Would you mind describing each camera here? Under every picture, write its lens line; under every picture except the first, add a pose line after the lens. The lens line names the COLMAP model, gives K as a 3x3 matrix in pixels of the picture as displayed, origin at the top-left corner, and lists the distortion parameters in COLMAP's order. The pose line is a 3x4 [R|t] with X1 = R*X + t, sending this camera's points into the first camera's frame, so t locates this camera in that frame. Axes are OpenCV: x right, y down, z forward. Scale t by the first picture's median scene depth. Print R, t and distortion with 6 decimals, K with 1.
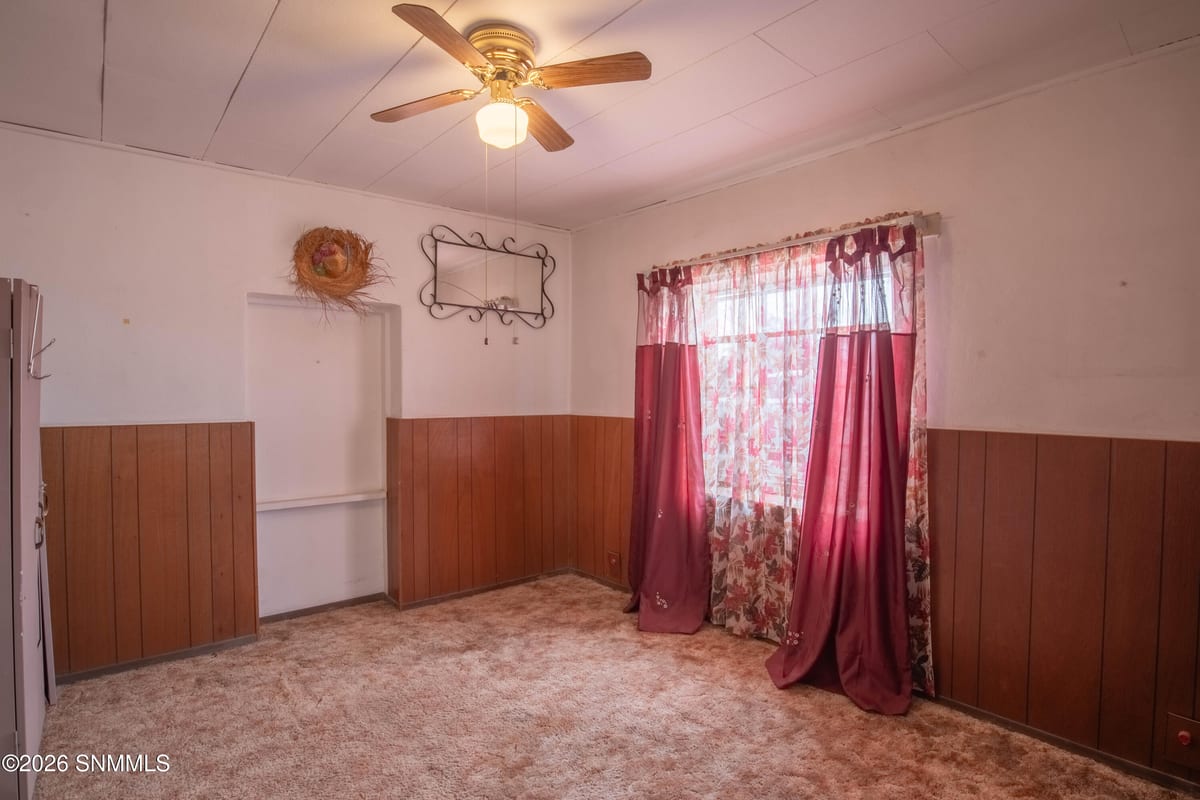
lens RADIAL K [[598.0, 0, 607.3], [0, 598.0, 399.0], [0, 0, 1]] dist [-0.049629, 0.000722]
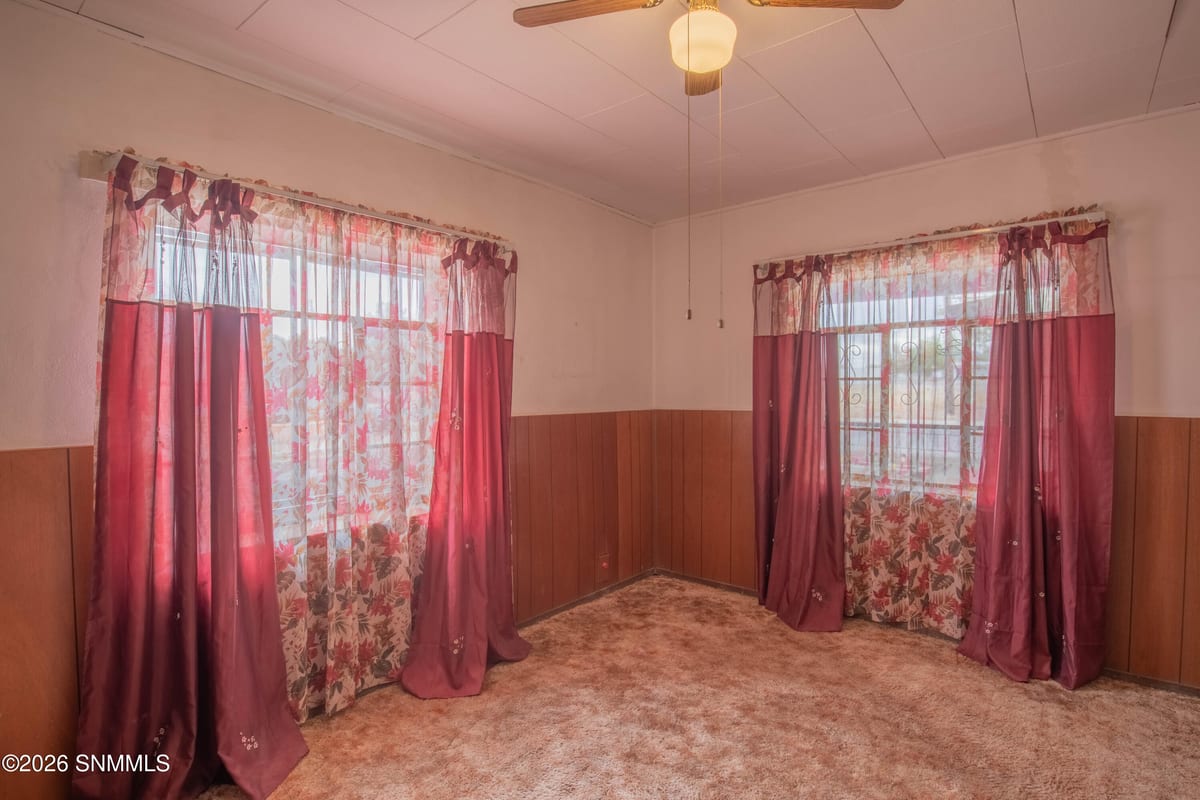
lens RADIAL K [[598.0, 0, 607.3], [0, 598.0, 399.0], [0, 0, 1]] dist [-0.049629, 0.000722]
pose [[-0.179085, -0.020319, 0.983624, -0.635508], [0.022727, 0.999434, 0.024783, -0.011393], [-0.983571, 0.026793, -0.178522, 0.880462]]
